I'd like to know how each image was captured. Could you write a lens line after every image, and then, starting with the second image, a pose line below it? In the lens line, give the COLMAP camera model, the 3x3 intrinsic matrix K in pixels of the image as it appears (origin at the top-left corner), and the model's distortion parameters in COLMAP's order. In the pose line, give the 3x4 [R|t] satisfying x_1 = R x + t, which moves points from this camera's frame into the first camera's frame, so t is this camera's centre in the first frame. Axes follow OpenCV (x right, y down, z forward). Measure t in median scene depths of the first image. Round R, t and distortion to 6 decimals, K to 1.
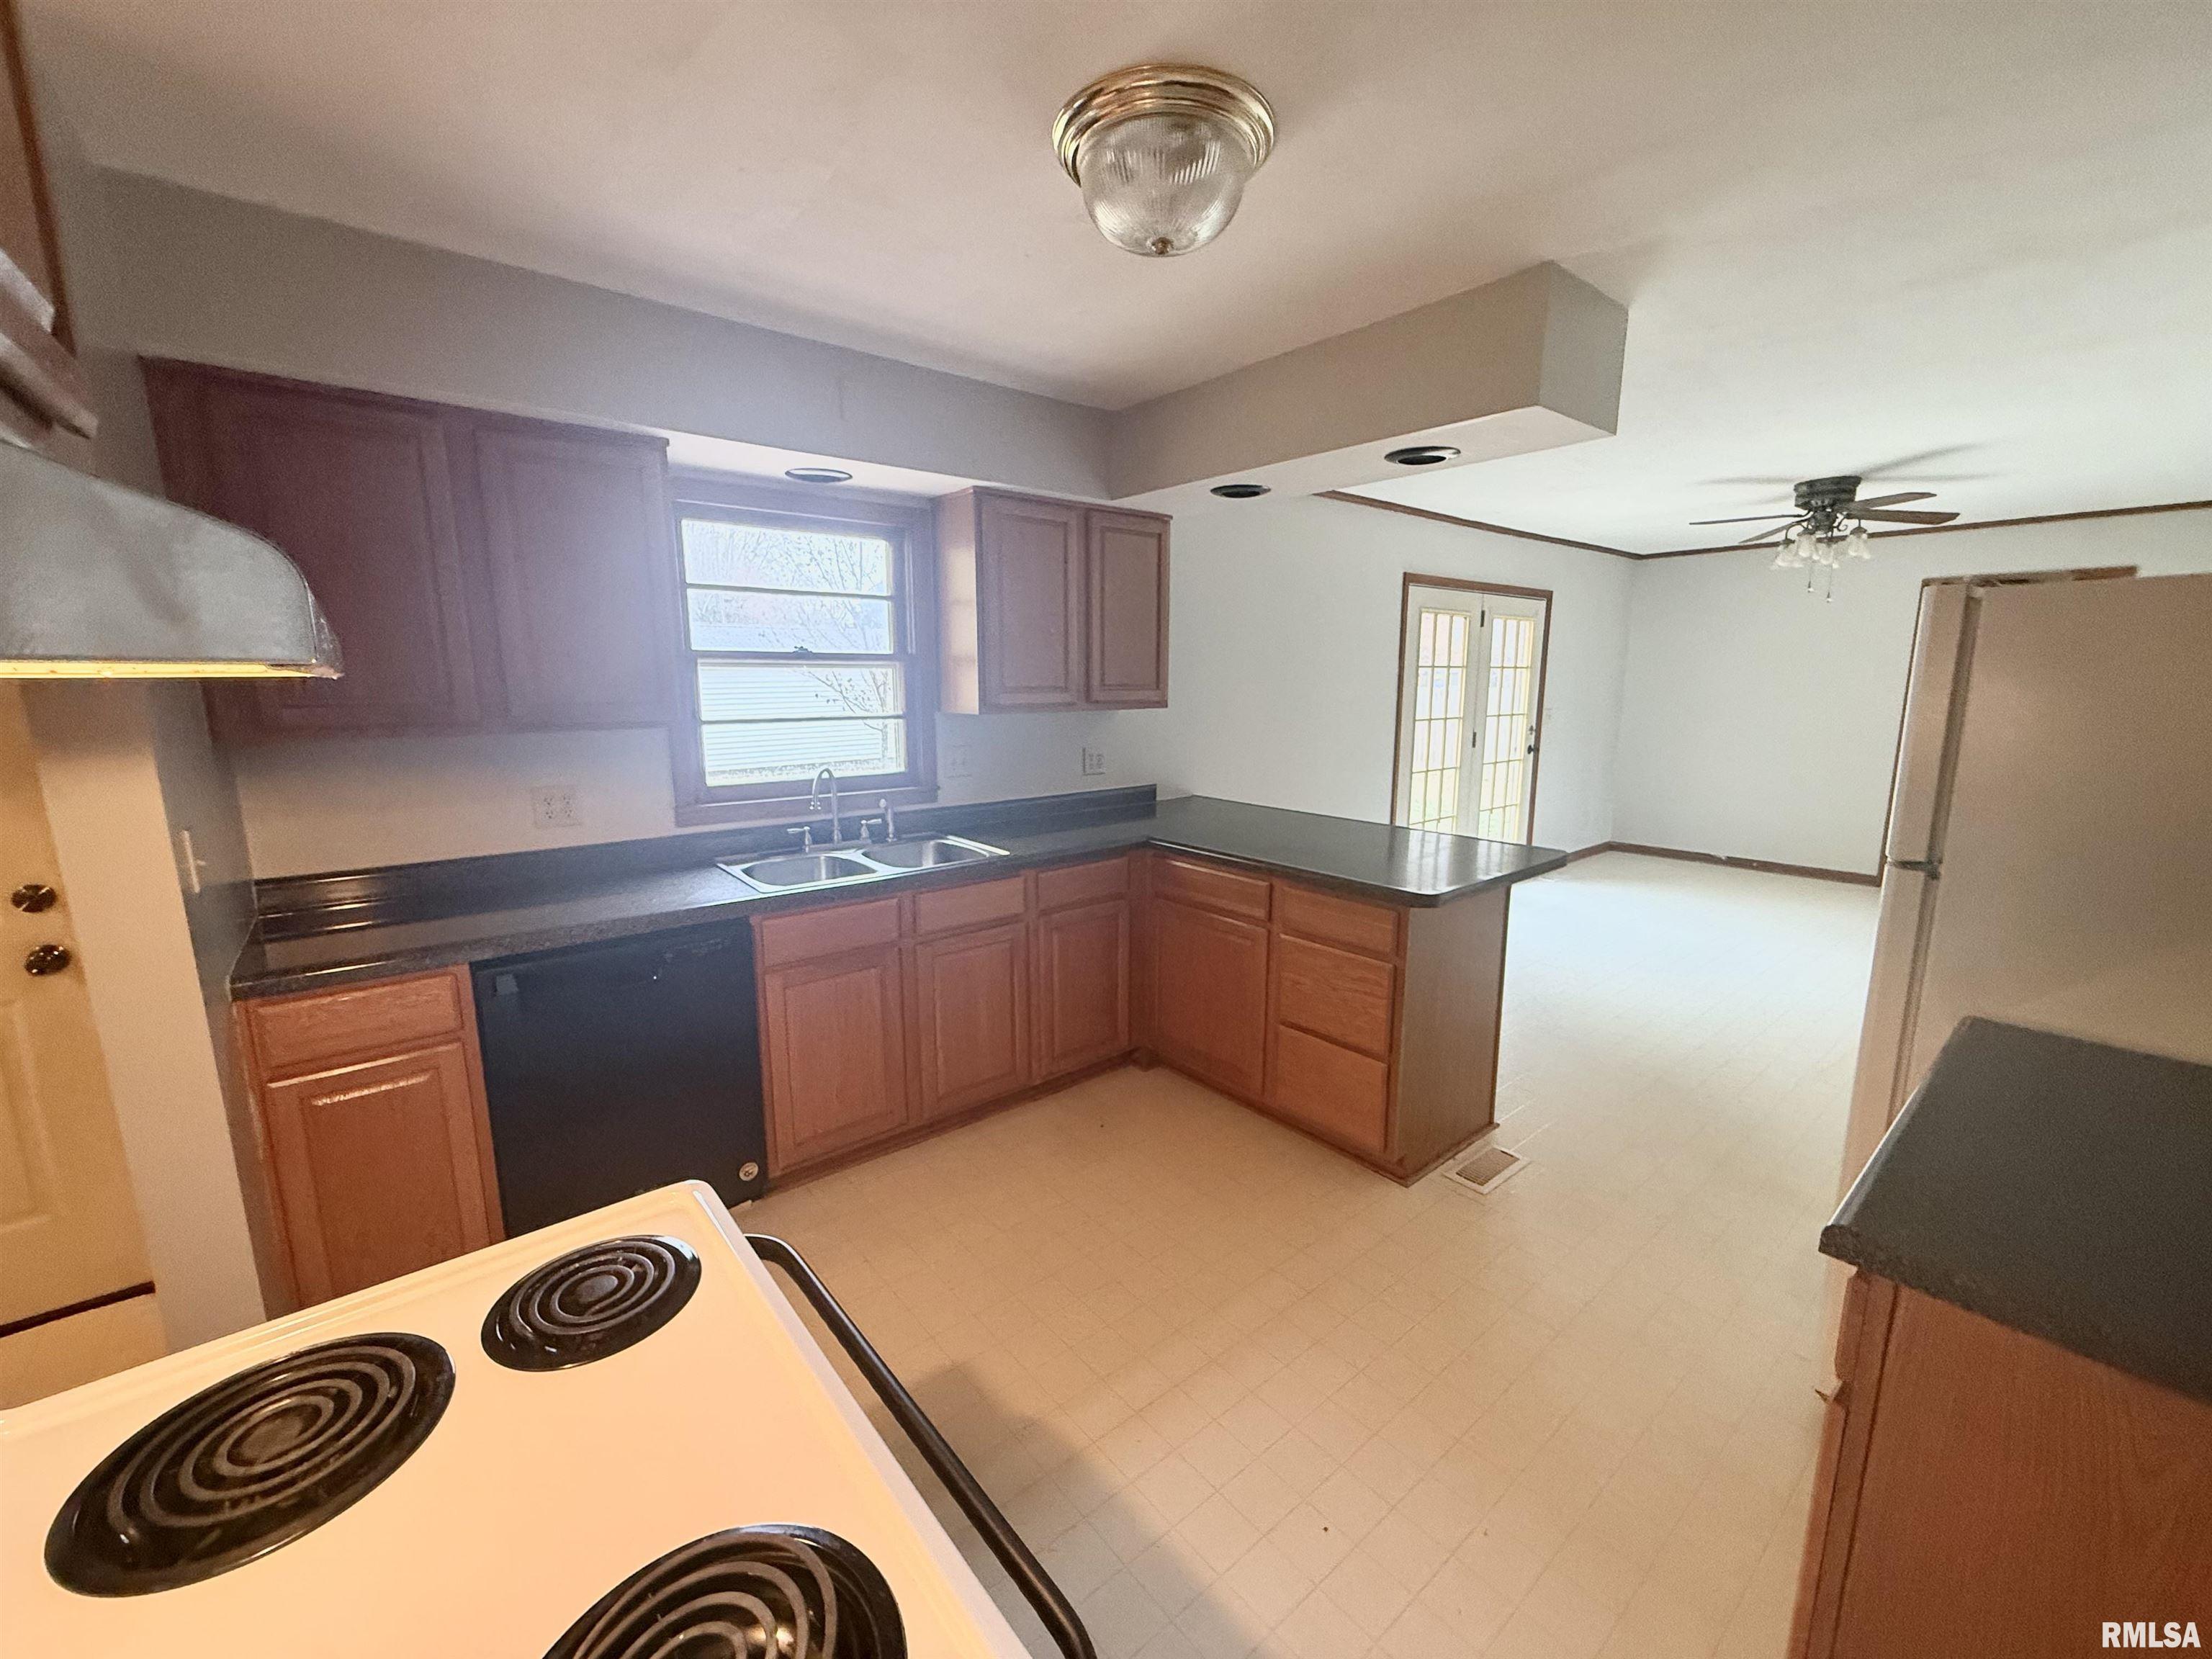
lens RADIAL K [[876.6, 0, 1098.9], [0, 876.6, 845.0], [0, 0, 1]] dist [0.001217, 0.000020]
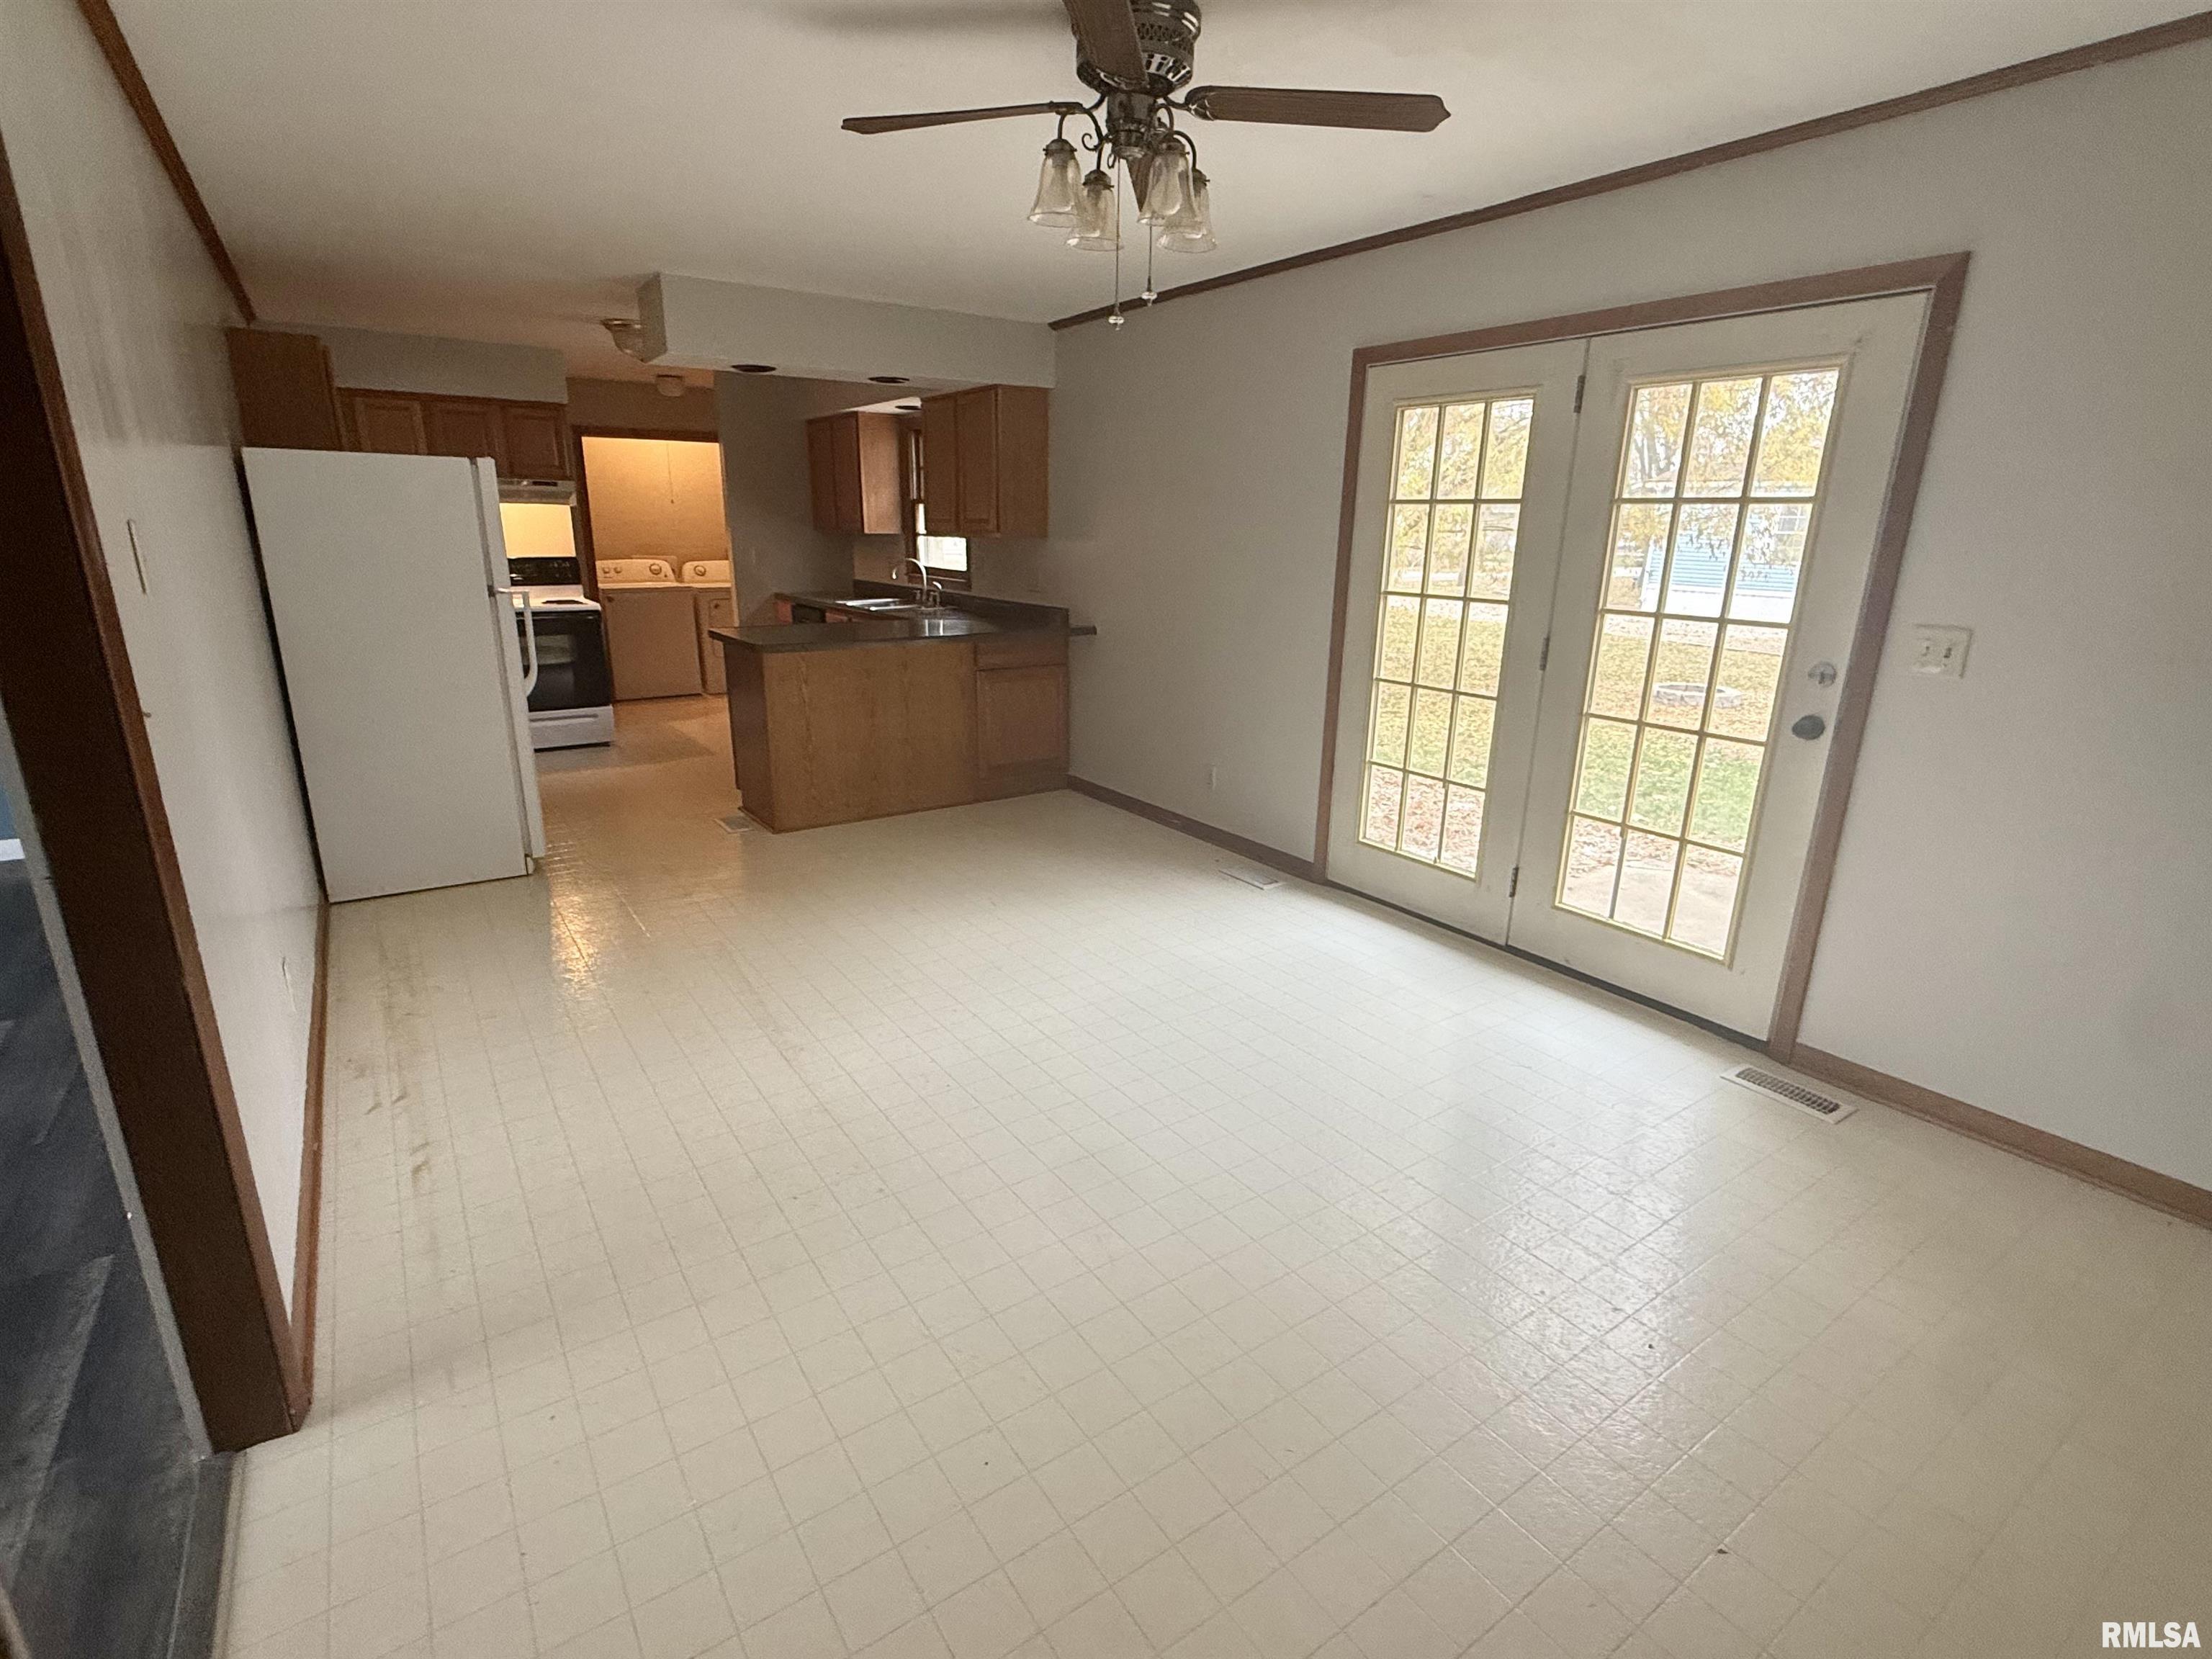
lens RADIAL K [[1062.3, 0, 1106.0], [0, 1062.3, 829.5], [0, 0, 1]] dist [0.000602, 0.000181]
pose [[-0.078851, 0.286487, -0.954834, 1.039756], [-0.192769, 0.935356, 0.296562, -0.157541], [0.978071, 0.207446, -0.018528, 0.795007]]
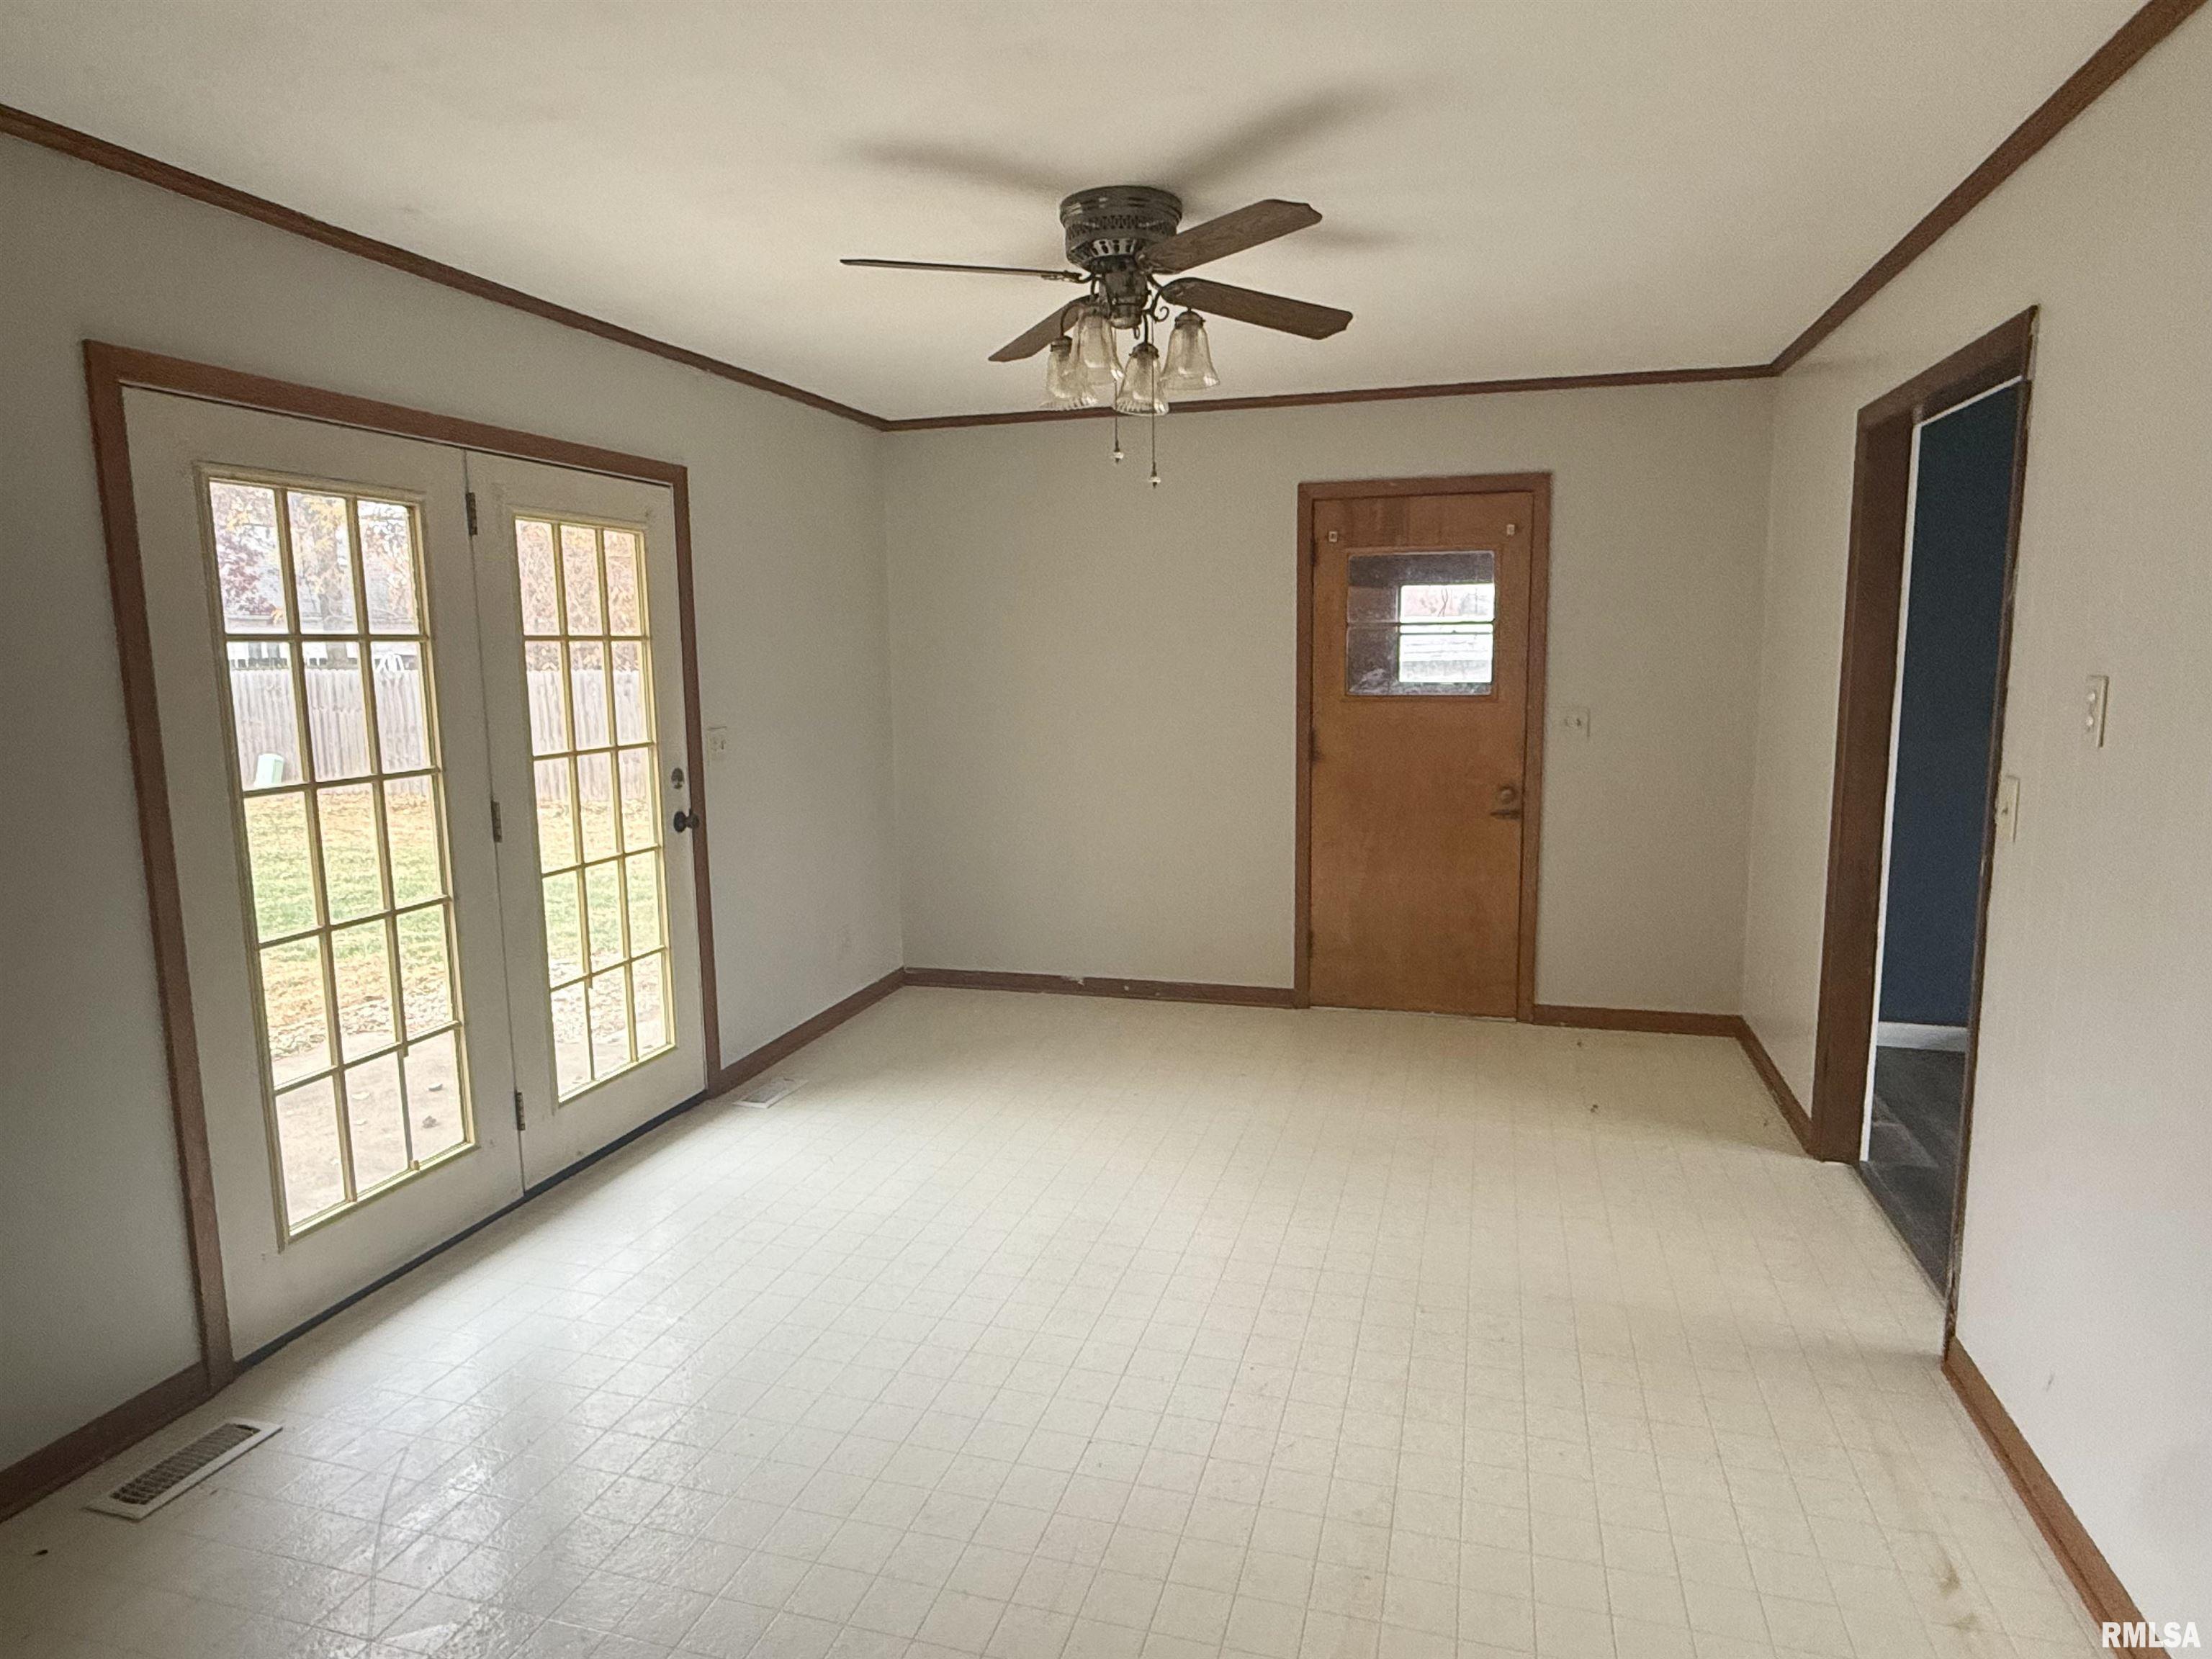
lens RADIAL K [[1311.0, 0, 1106.0], [0, 1311.0, 829.5], [0, 0, 1]] dist [0.001216, 0.001028]
pose [[0.820383, -0.082844, 0.565781, 0.321369], [0.108234, 0.994060, -0.011385, -0.081211], [-0.561477, 0.070577, 0.824477, 0.368182]]
